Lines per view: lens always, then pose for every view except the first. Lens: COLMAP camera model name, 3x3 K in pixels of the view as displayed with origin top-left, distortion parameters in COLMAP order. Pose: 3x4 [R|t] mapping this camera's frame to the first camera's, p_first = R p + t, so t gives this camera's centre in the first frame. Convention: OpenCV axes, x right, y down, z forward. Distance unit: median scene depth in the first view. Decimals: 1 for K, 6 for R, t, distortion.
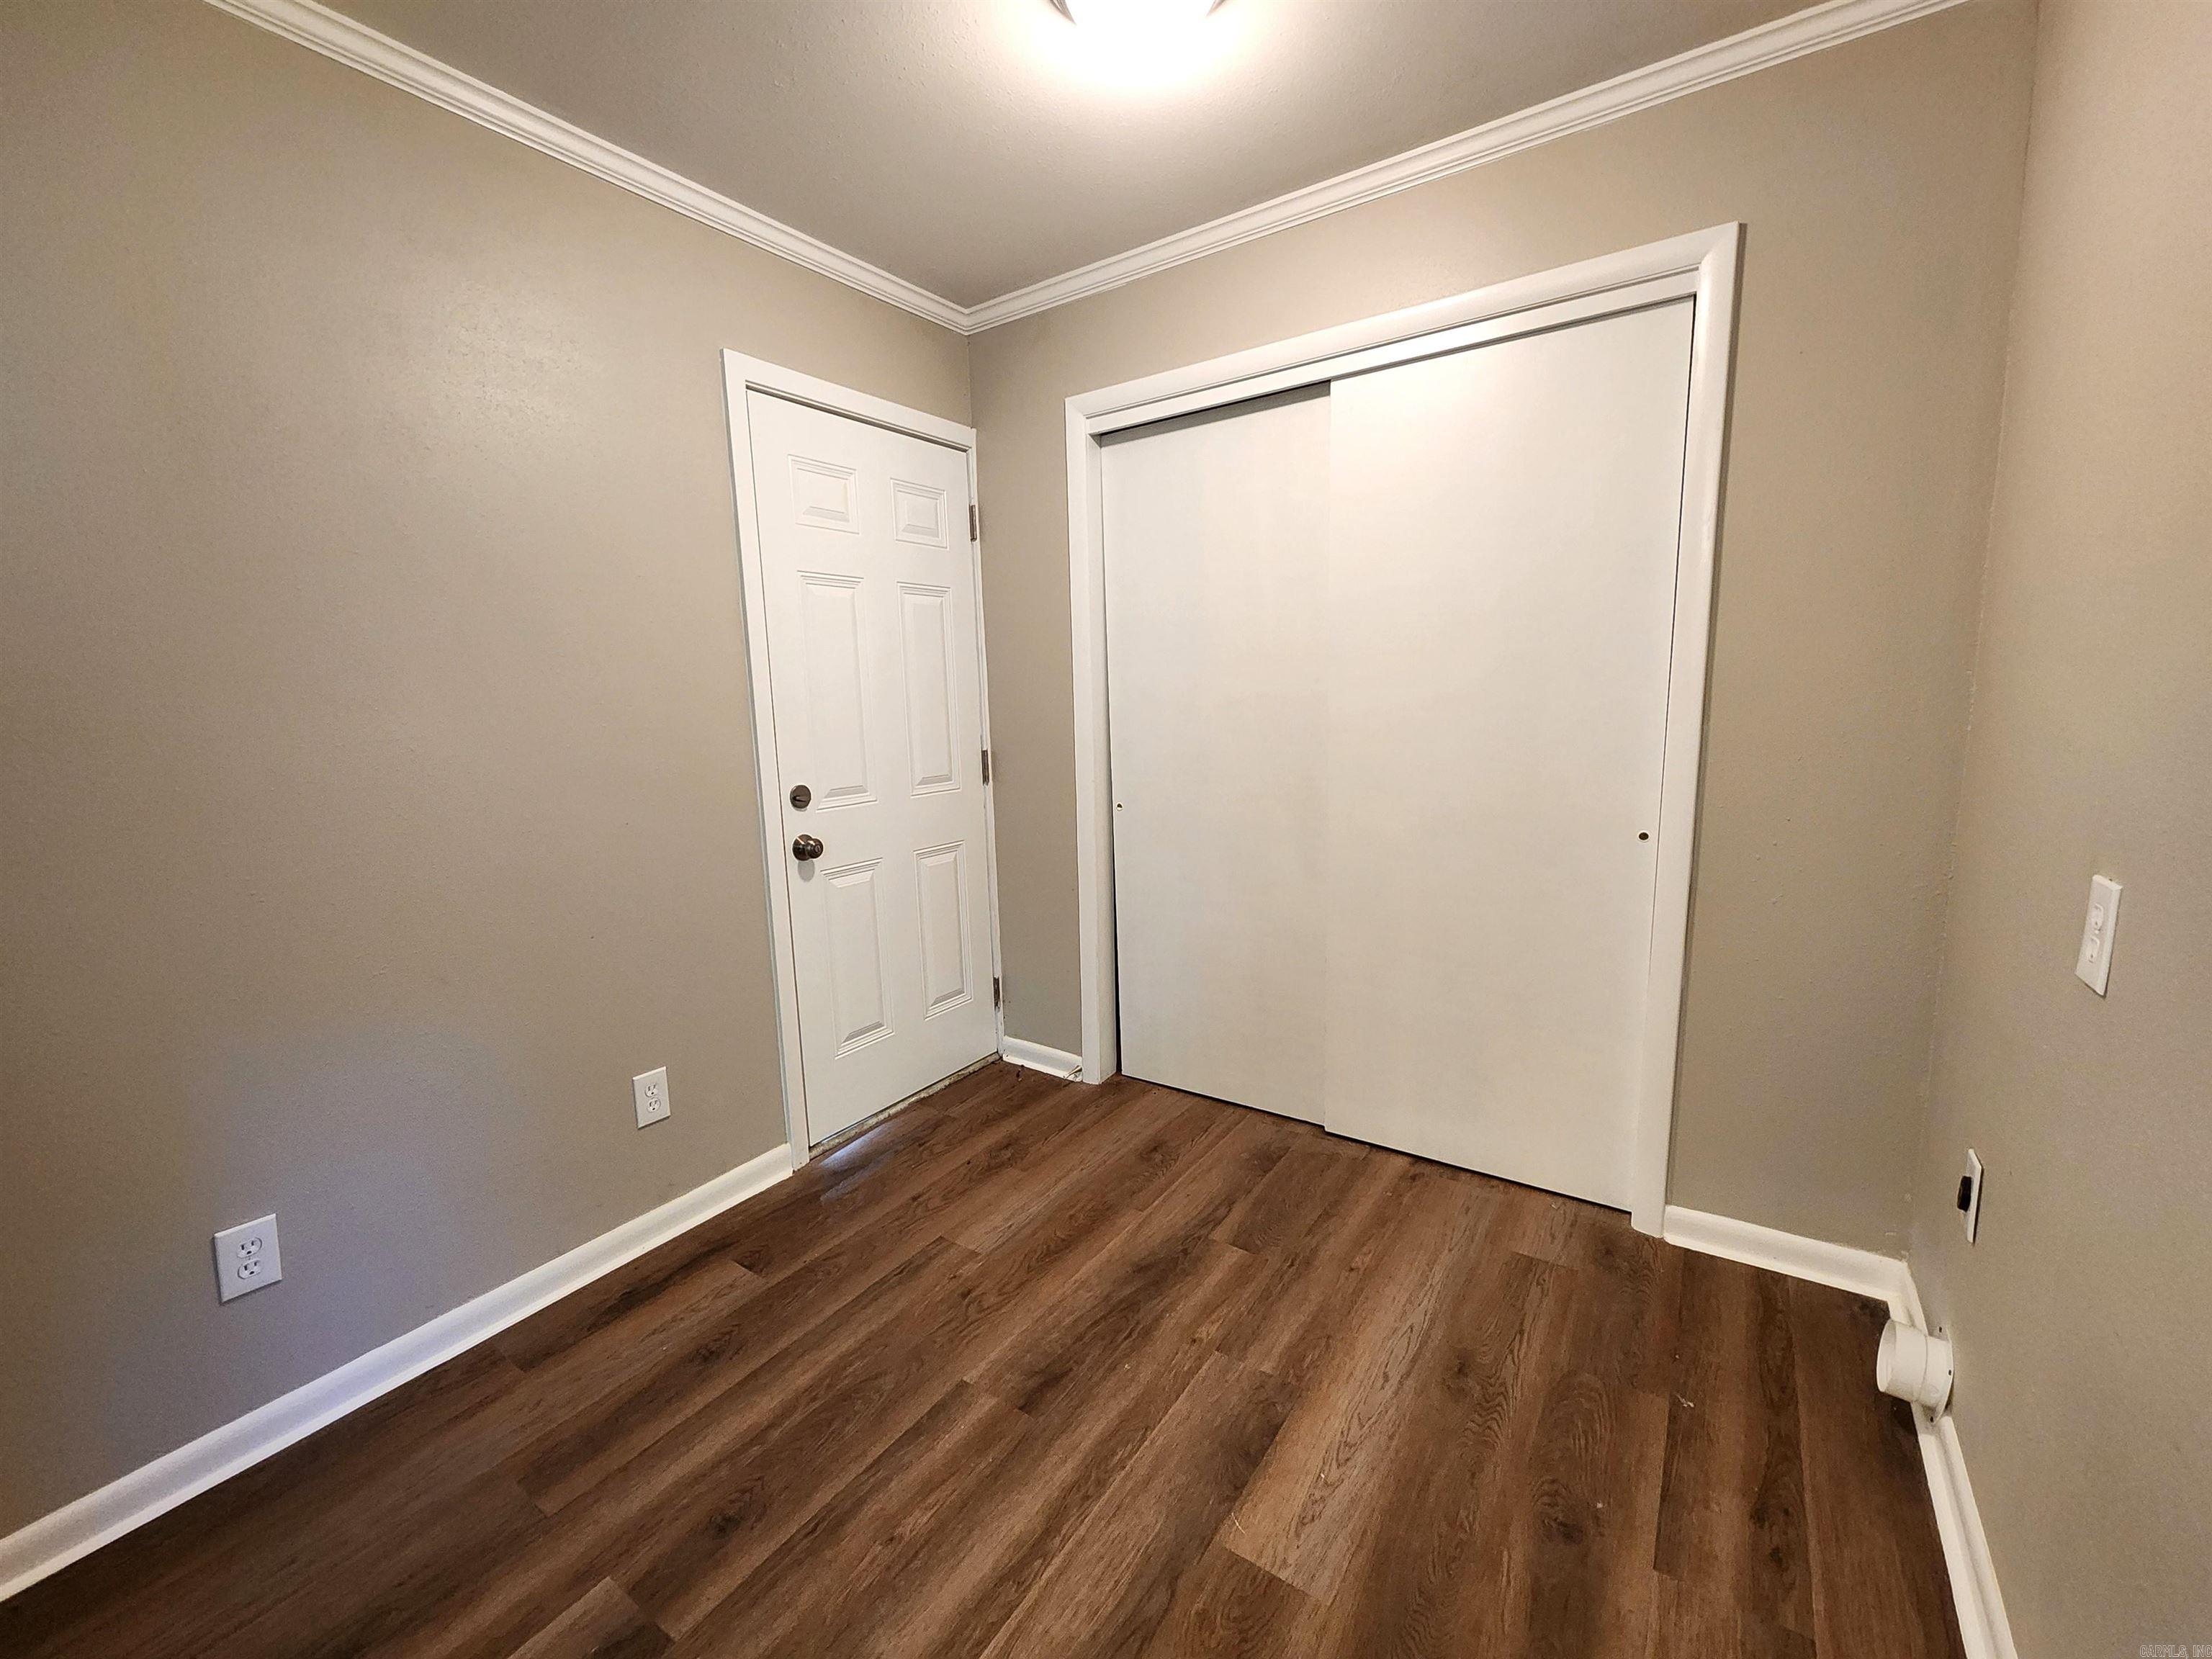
lens RADIAL K [[911.5, 0, 1100.2], [0, 911.5, 830.7], [0, 0, 1]] dist [-0.000313, 0.000782]
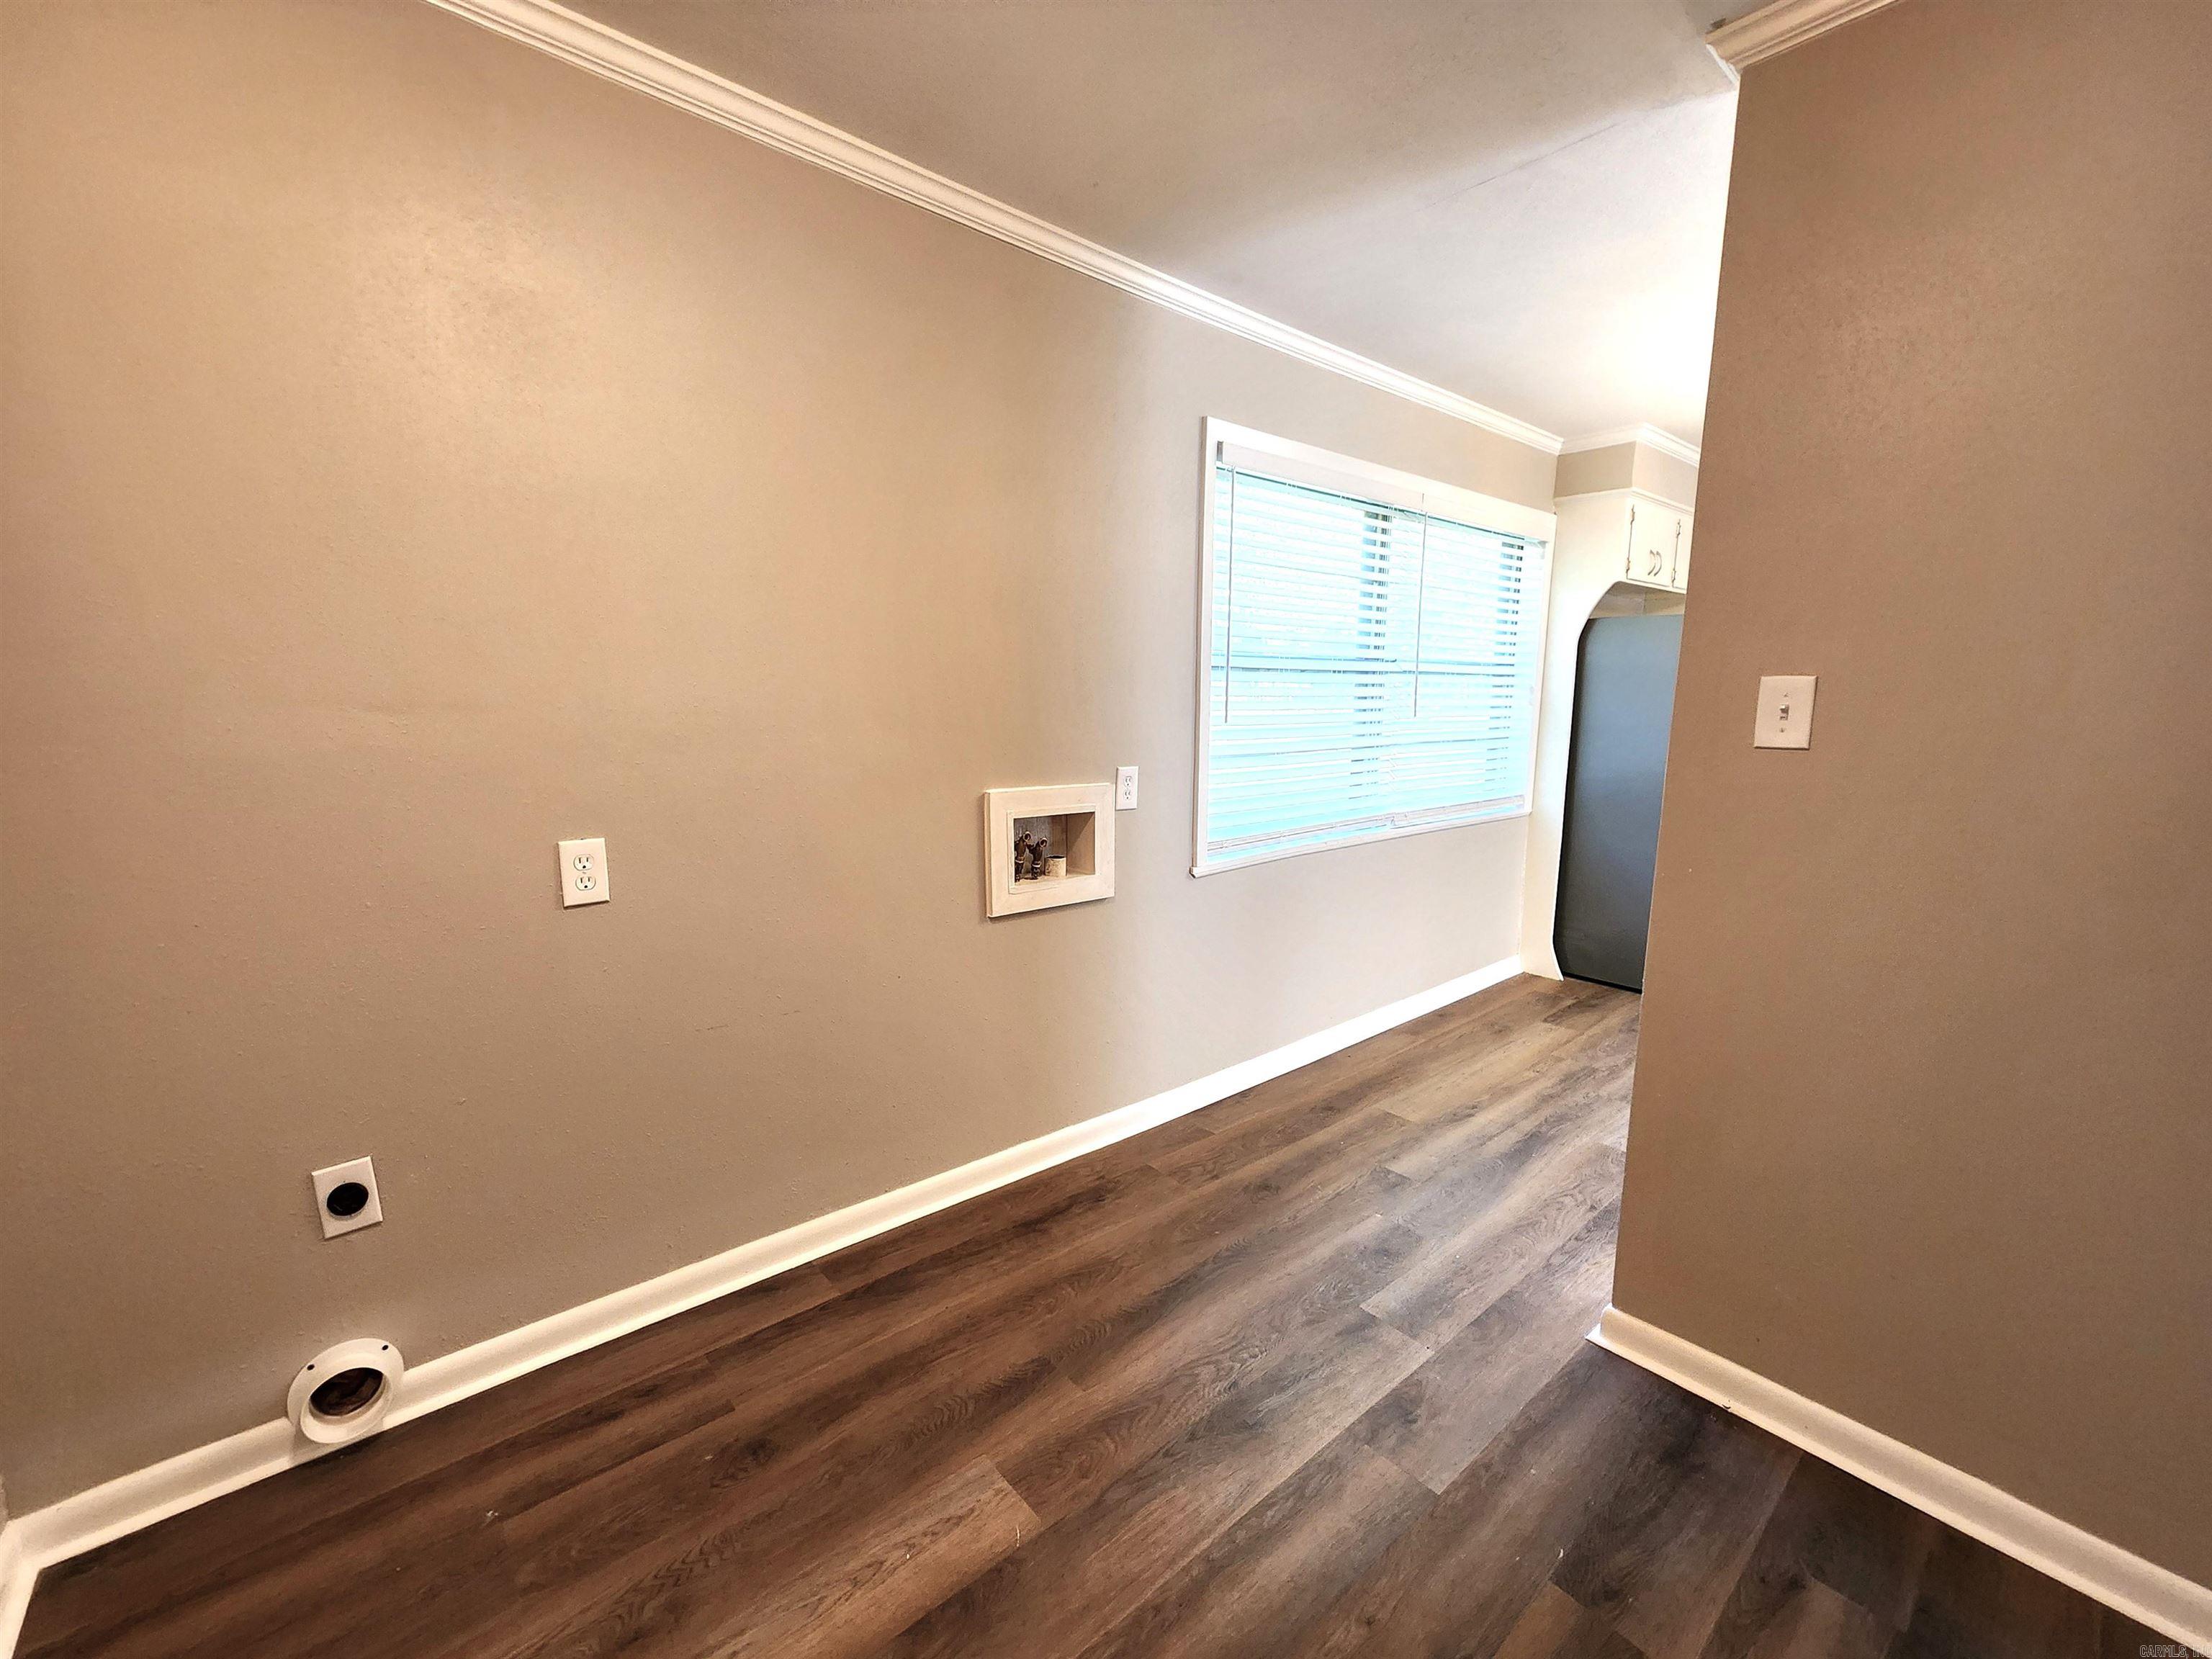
lens RADIAL K [[911.5, 0, 1101.0], [0, 911.5, 840.0], [0, 0, 1]] dist [-0.000313, 0.000782]
pose [[-0.966417, -0.022537, 0.255988, -0.183290], [0.058487, 0.950714, 0.304504, -0.287665], [-0.250234, 0.309250, -0.917468, 1.670821]]
